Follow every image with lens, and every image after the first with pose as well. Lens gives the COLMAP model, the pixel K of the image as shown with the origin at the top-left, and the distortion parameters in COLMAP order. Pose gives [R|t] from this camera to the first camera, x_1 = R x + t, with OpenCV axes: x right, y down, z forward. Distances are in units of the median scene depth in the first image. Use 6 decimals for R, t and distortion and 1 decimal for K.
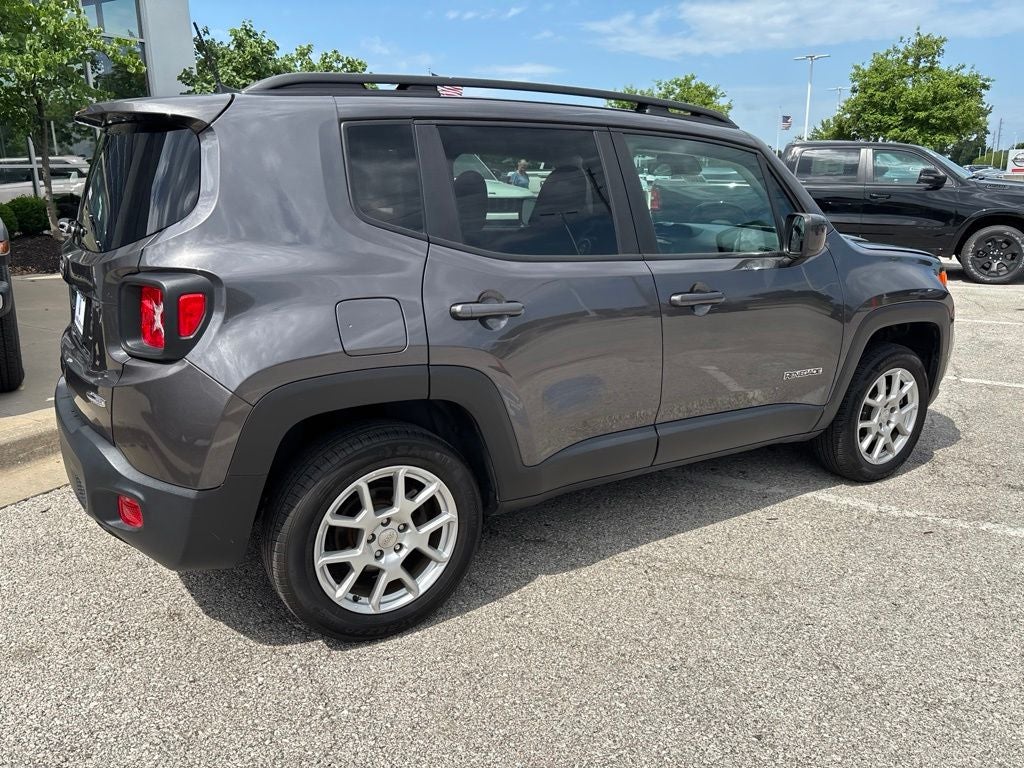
lens RADIAL K [[778.3, 0, 507.5], [0, 778.3, 385.8], [0, 0, 1]] dist [0.049896, -0.062796]
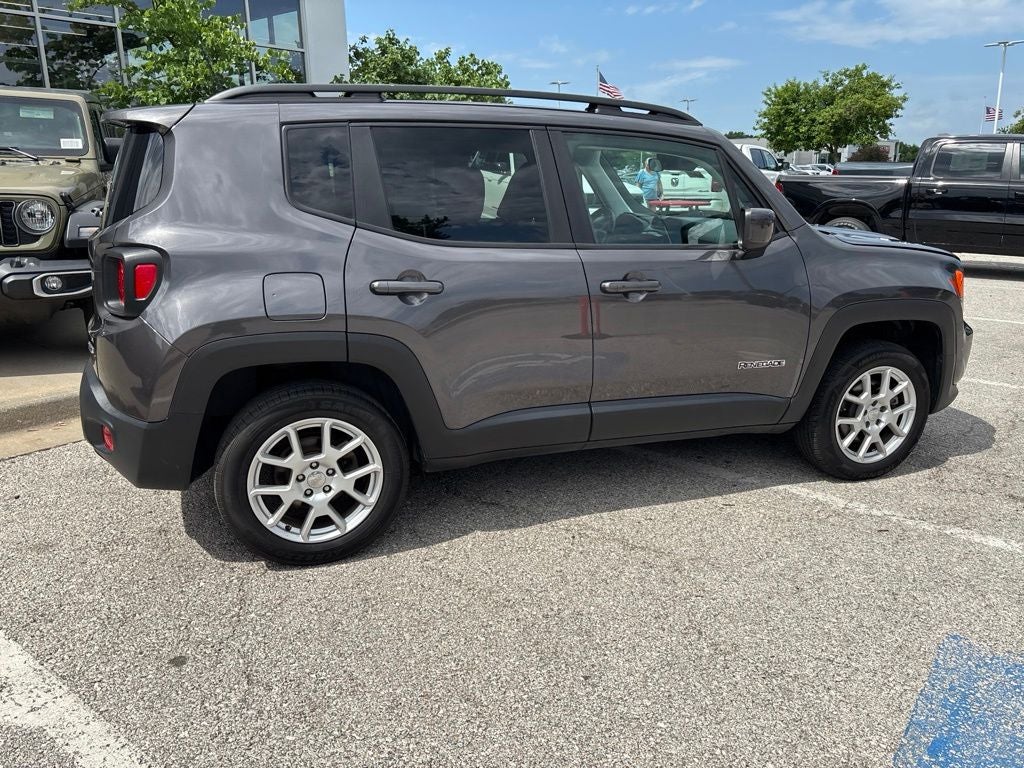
lens RADIAL K [[778.3, 0, 506.9], [0, 778.3, 382.2], [0, 0, 1]] dist [0.049896, -0.062796]
pose [[0.977628, 0.053761, -0.203355, 0.311201], [-0.053901, 0.998534, 0.004857, 0.024432], [0.203318, 0.006212, 0.979093, -0.080281]]
